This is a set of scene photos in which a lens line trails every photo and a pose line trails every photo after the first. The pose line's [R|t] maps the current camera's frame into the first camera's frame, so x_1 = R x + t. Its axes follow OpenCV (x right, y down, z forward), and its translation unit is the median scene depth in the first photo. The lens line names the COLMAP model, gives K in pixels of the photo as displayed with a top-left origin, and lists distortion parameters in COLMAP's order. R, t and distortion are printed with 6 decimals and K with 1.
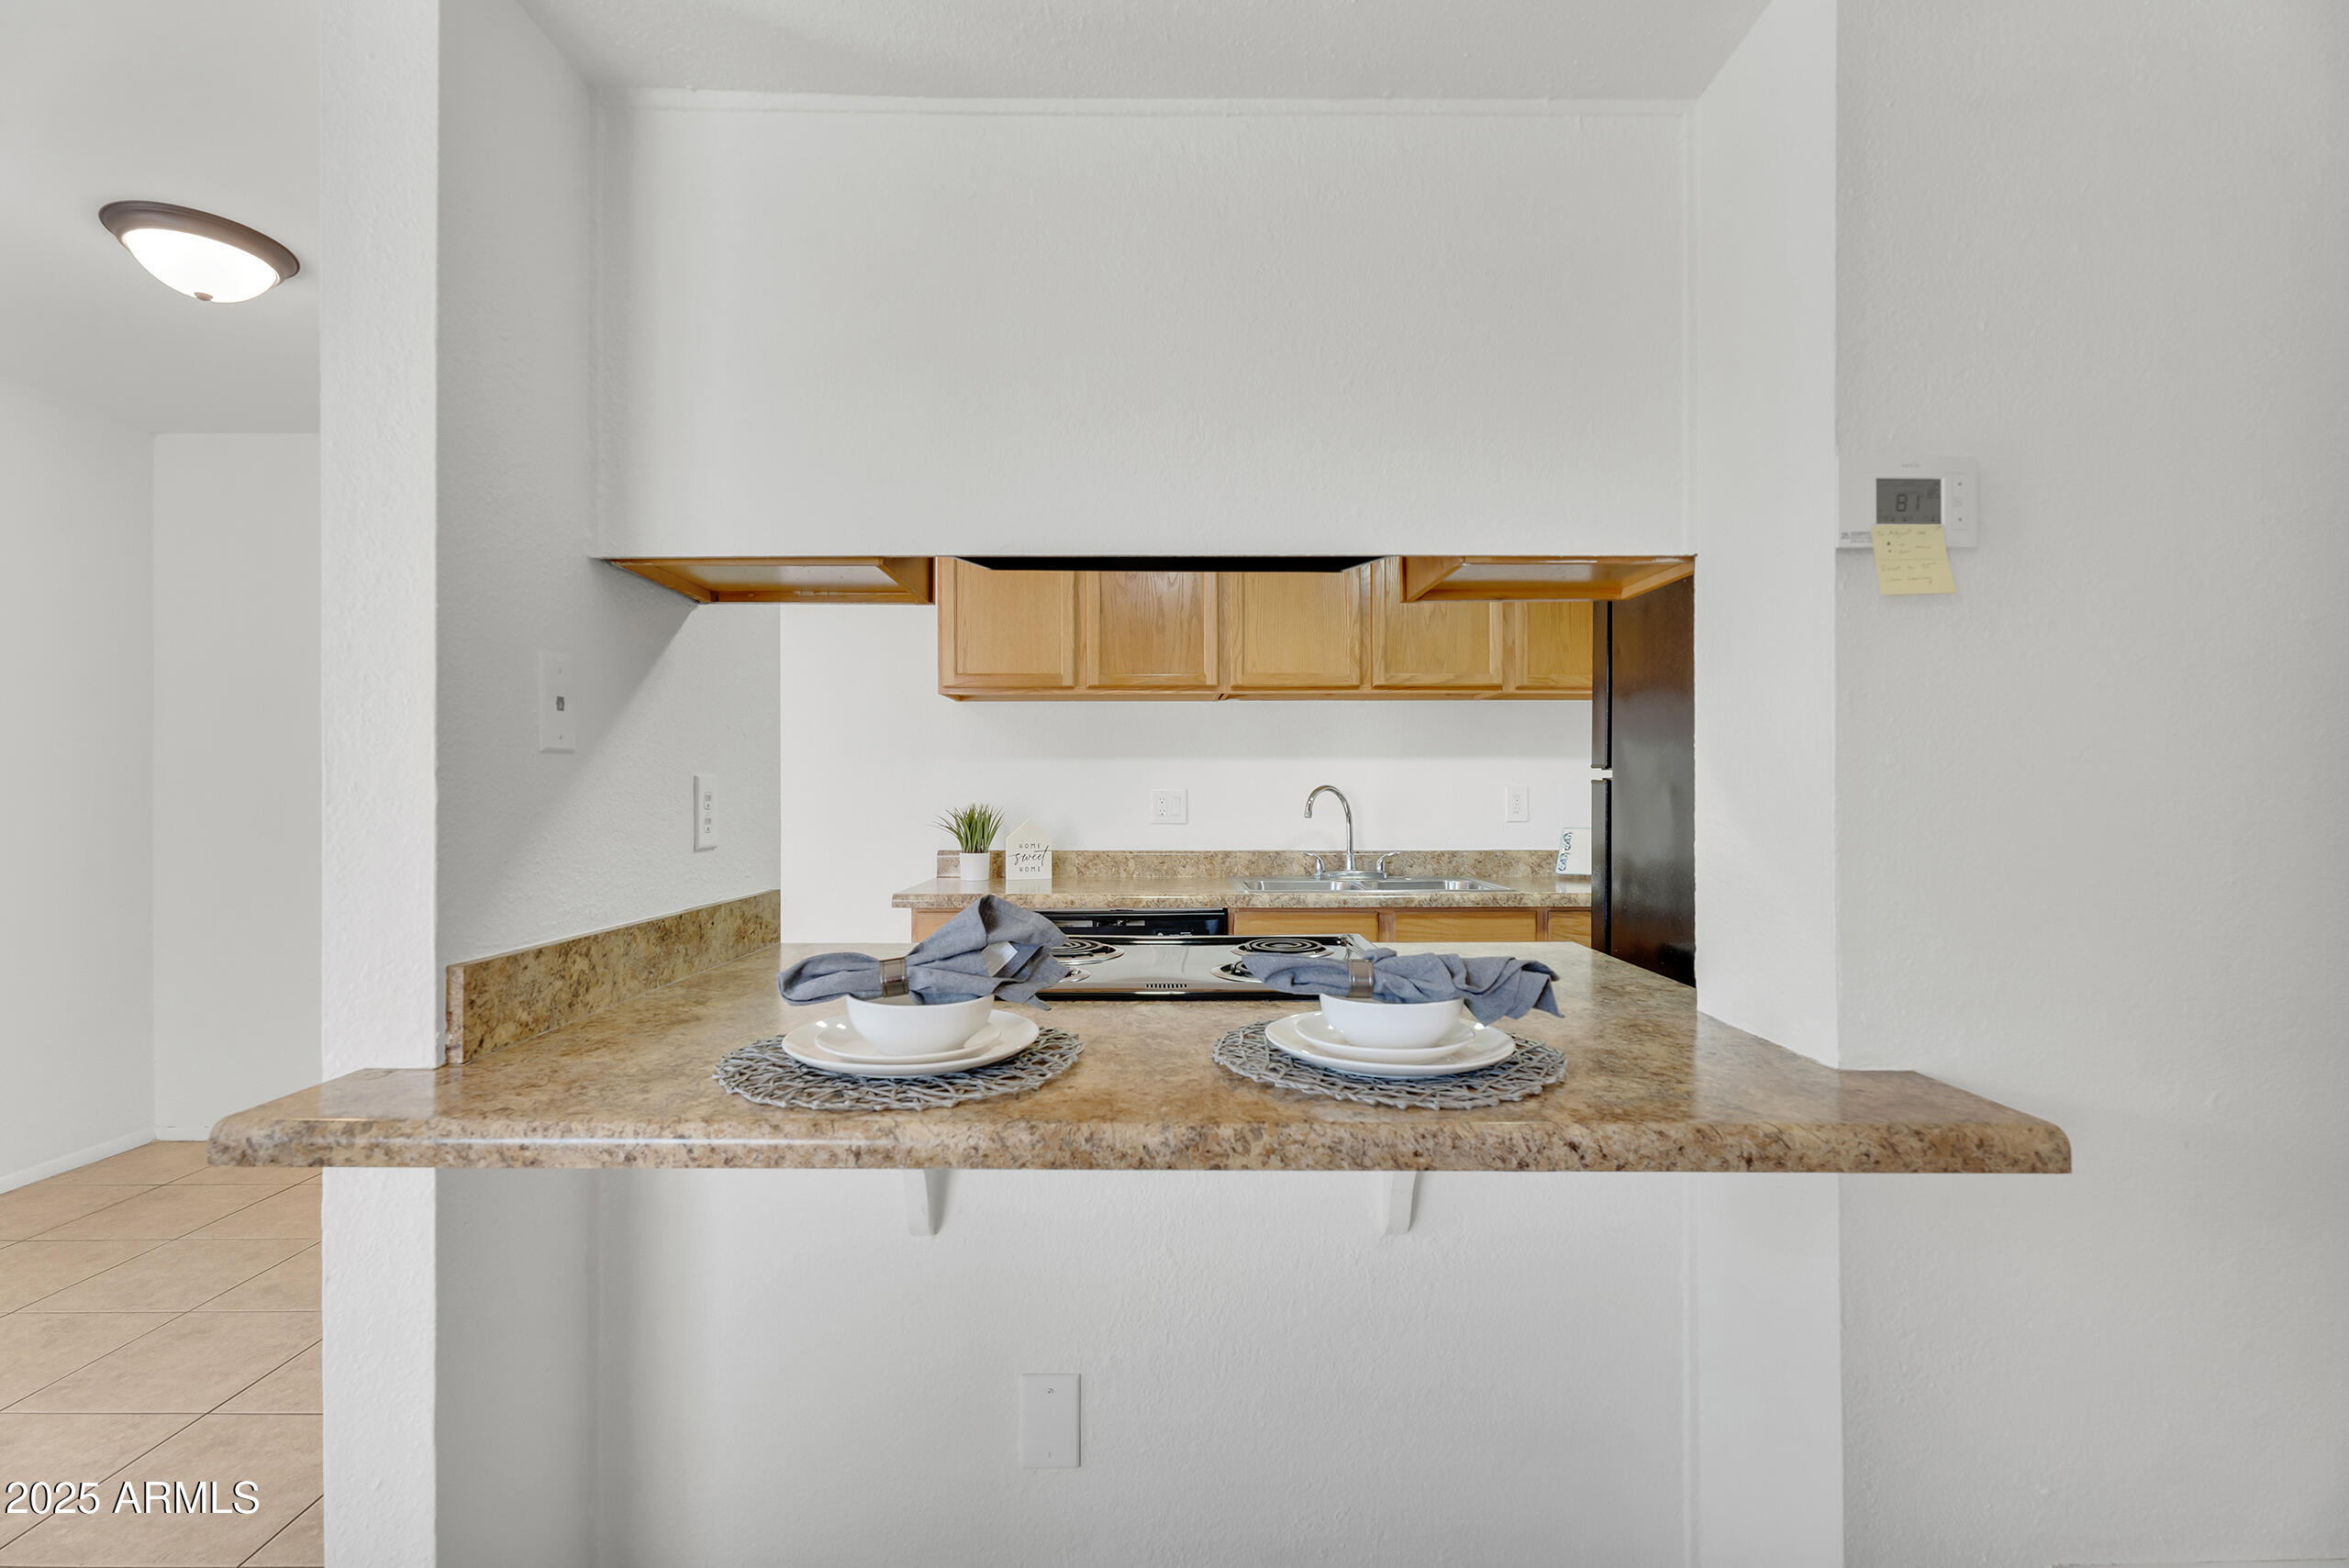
lens RADIAL K [[1060.9, 0, 1184.4], [0, 1060.9, 796.9], [0, 0, 1]] dist [0.006365, -0.002928]
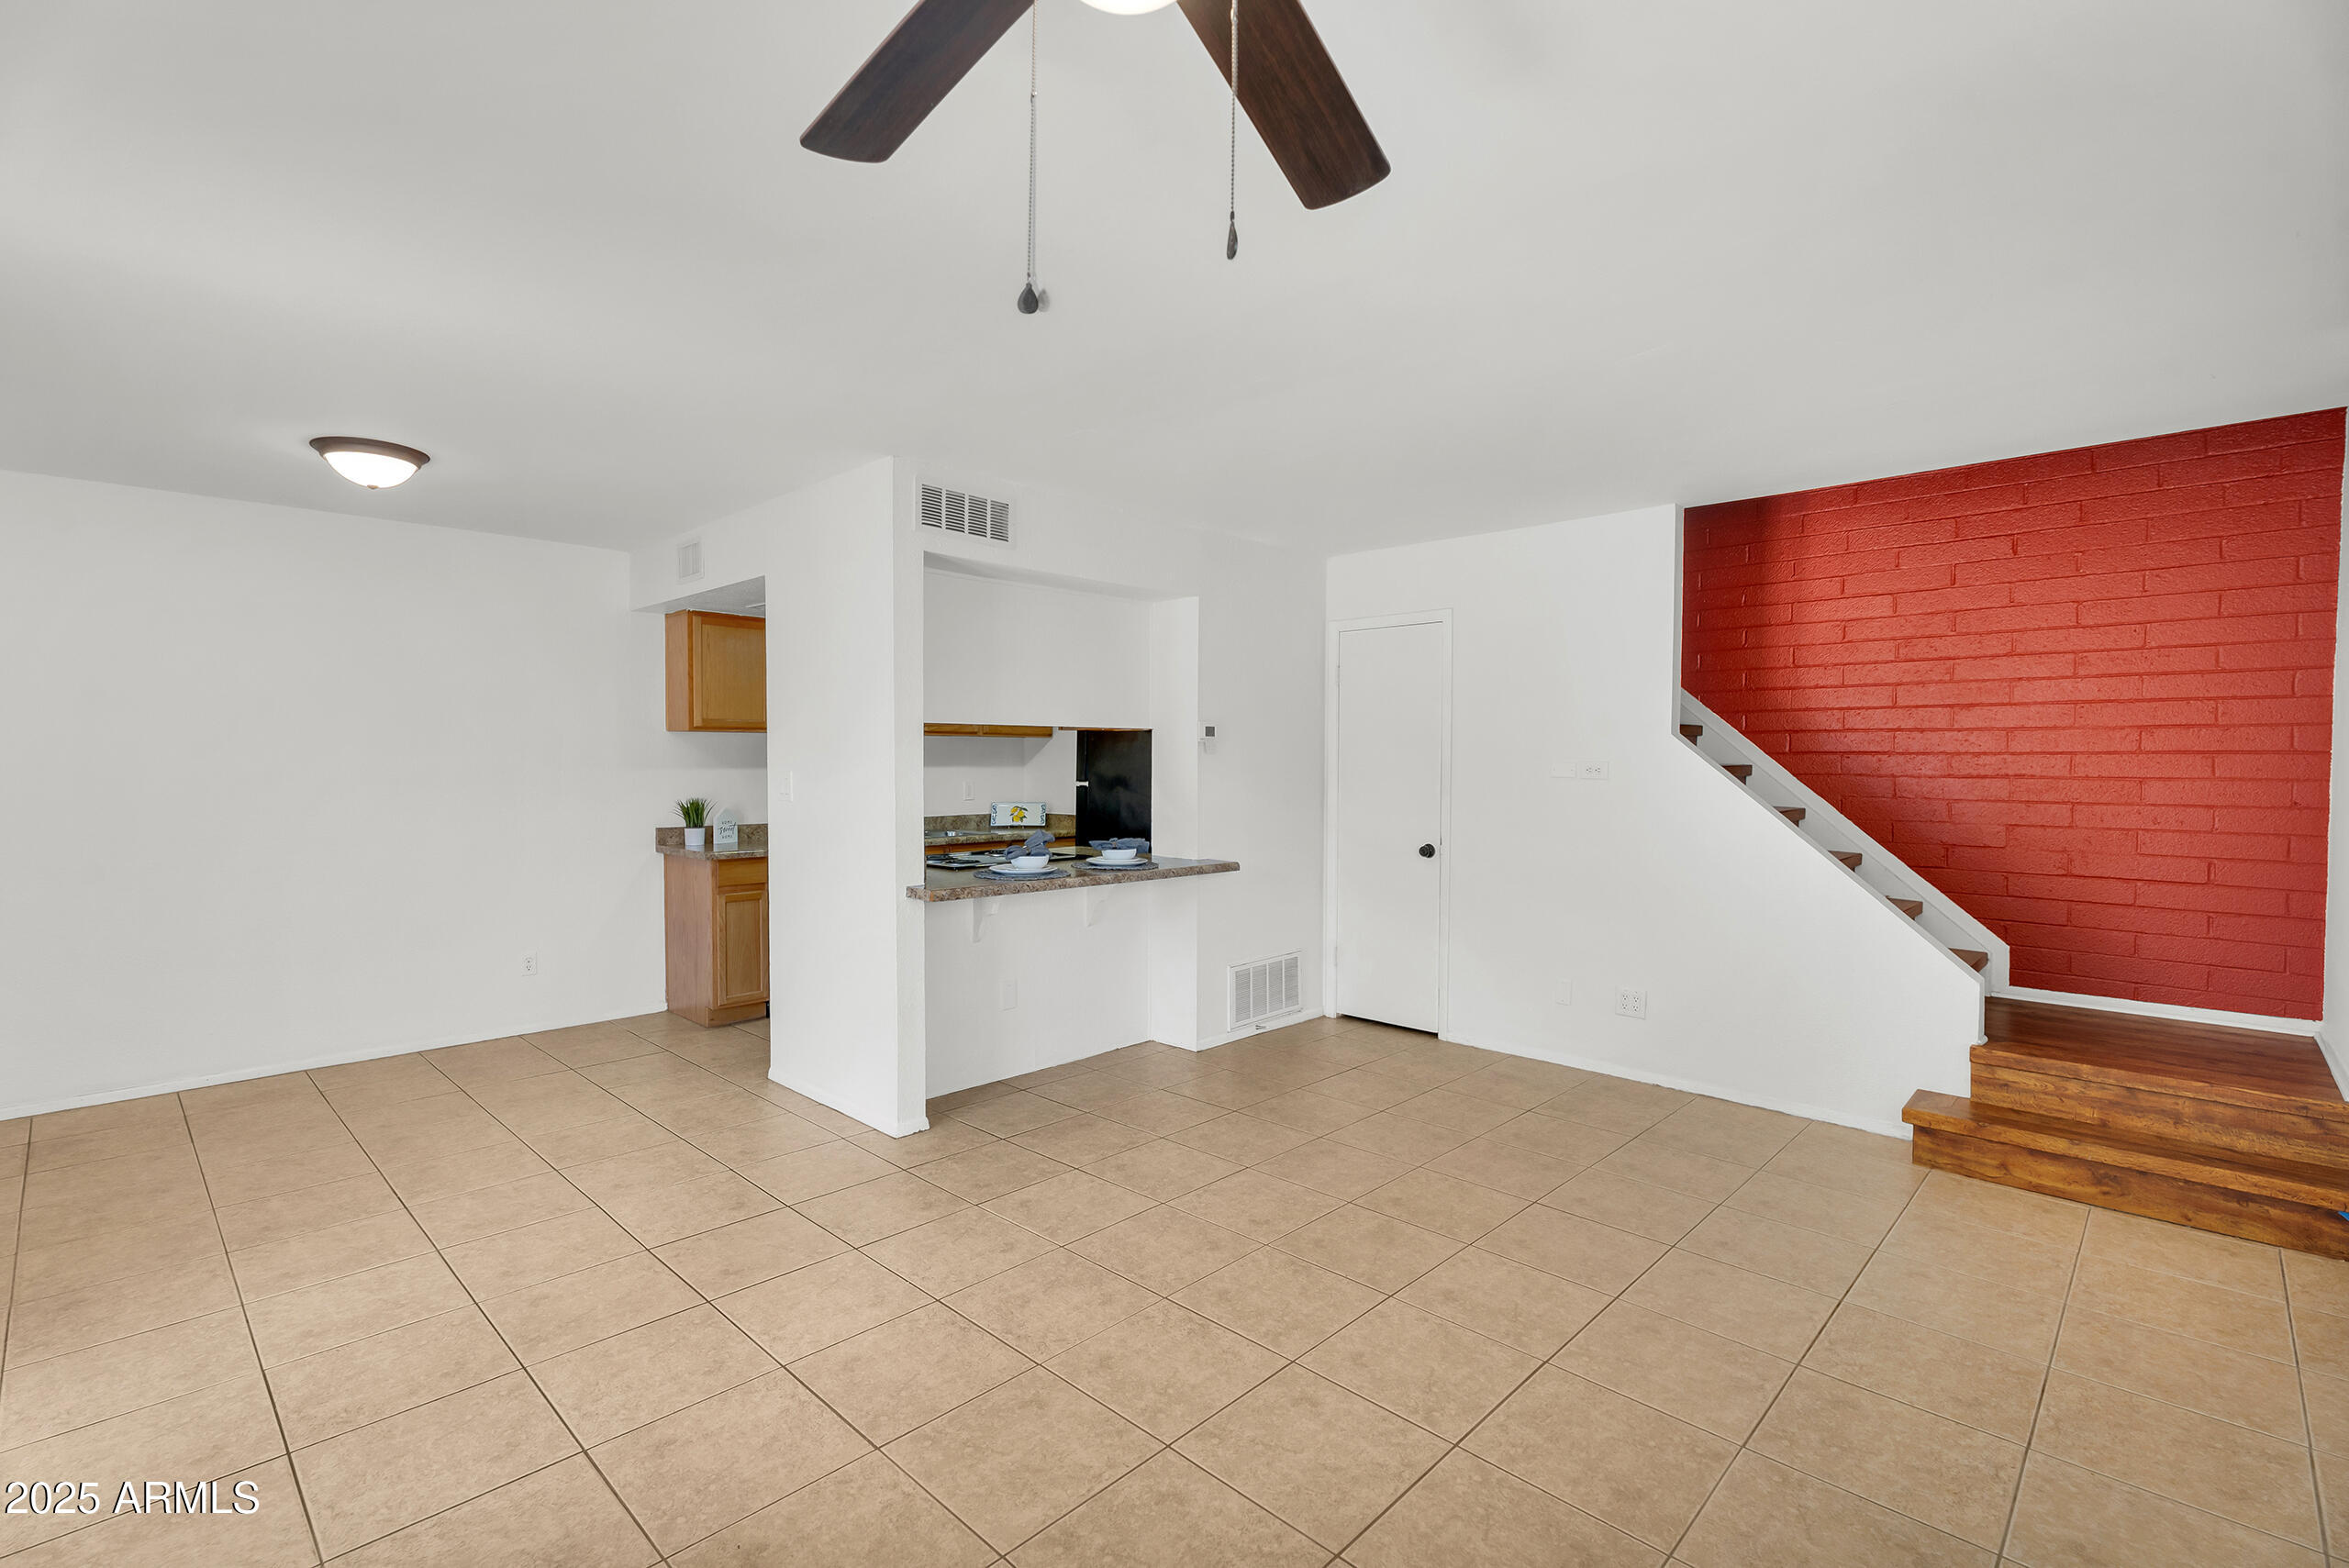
lens RADIAL K [[1060.9, 0, 1172.1], [0, 1060.9, 797.8], [0, 0, 1]] dist [0.006365, -0.002928]
pose [[0.713813, -0.026436, 0.699837, -1.945406], [0.002262, 0.999369, 0.035443, -0.118314], [-0.700333, -0.023716, 0.713423, -1.581961]]
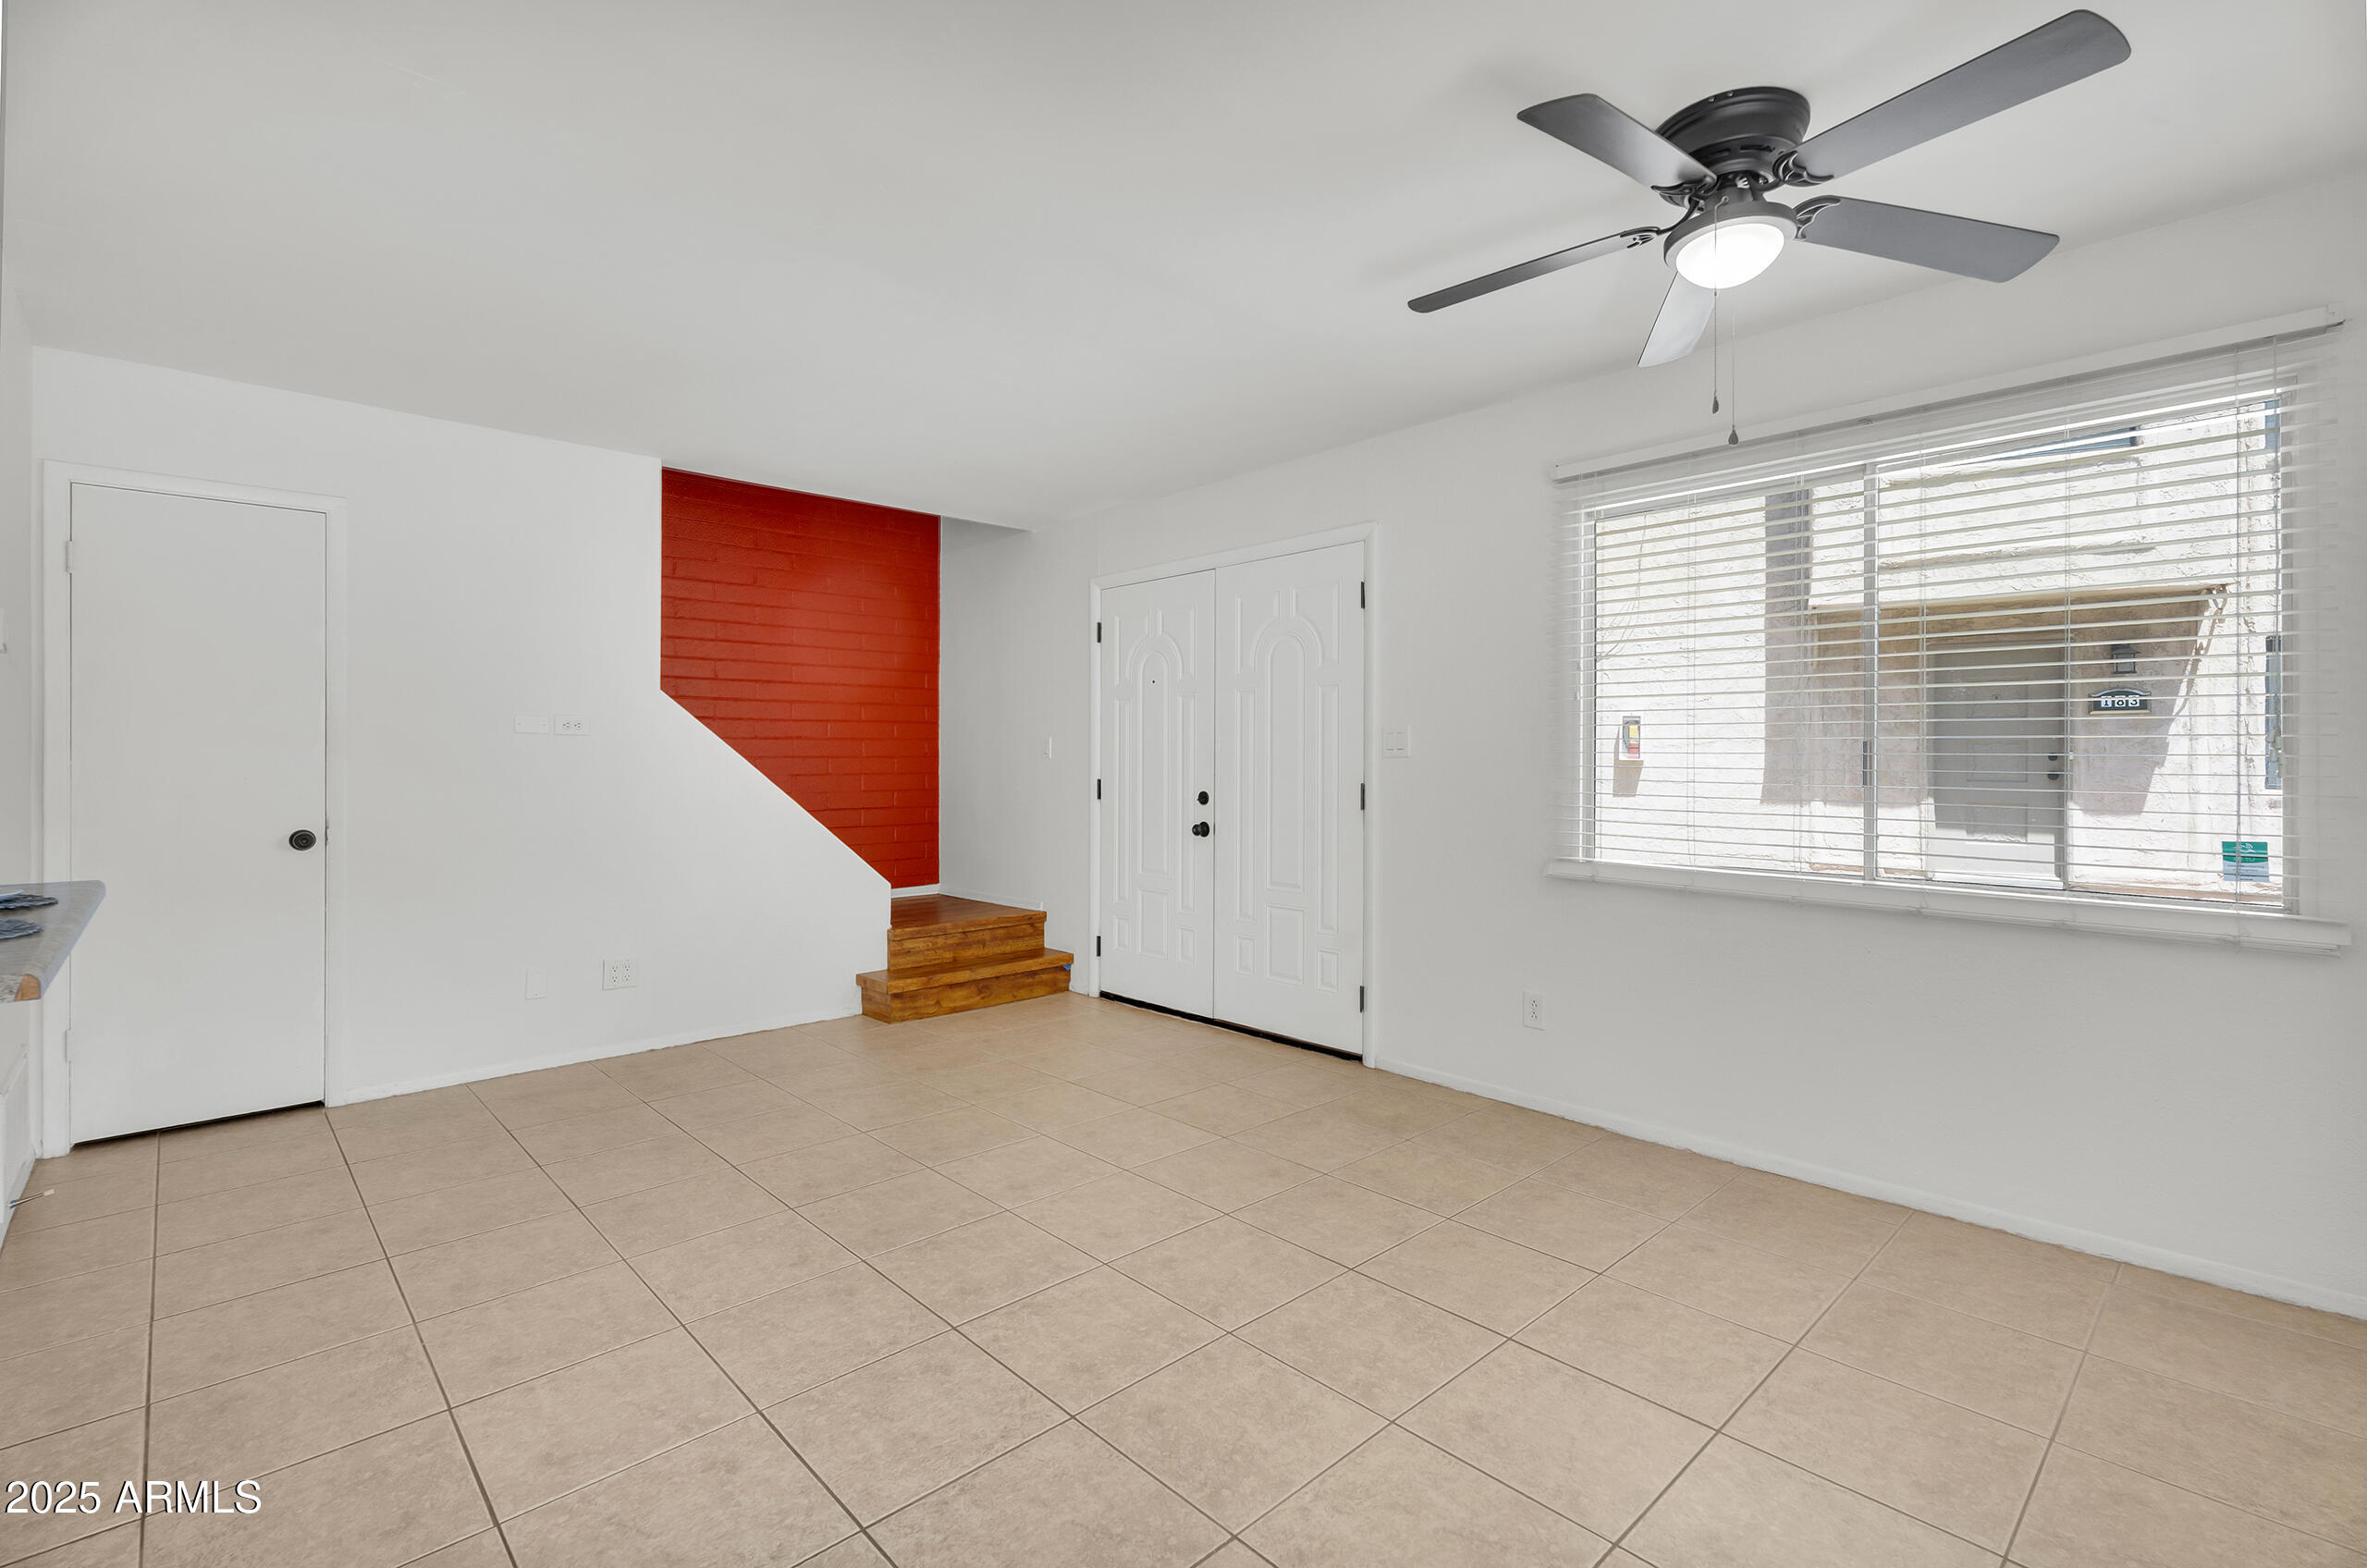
lens RADIAL K [[1069.0, 0, 1179.0], [0, 1069.0, 756.6], [0, 0, 1]] dist [0.006365, -0.002928]
pose [[-0.666350, -0.000501, 0.745639, -2.041354], [0.004486, 0.999979, 0.004681, -0.007253], [-0.745625, 0.006465, -0.666334, 0.498503]]
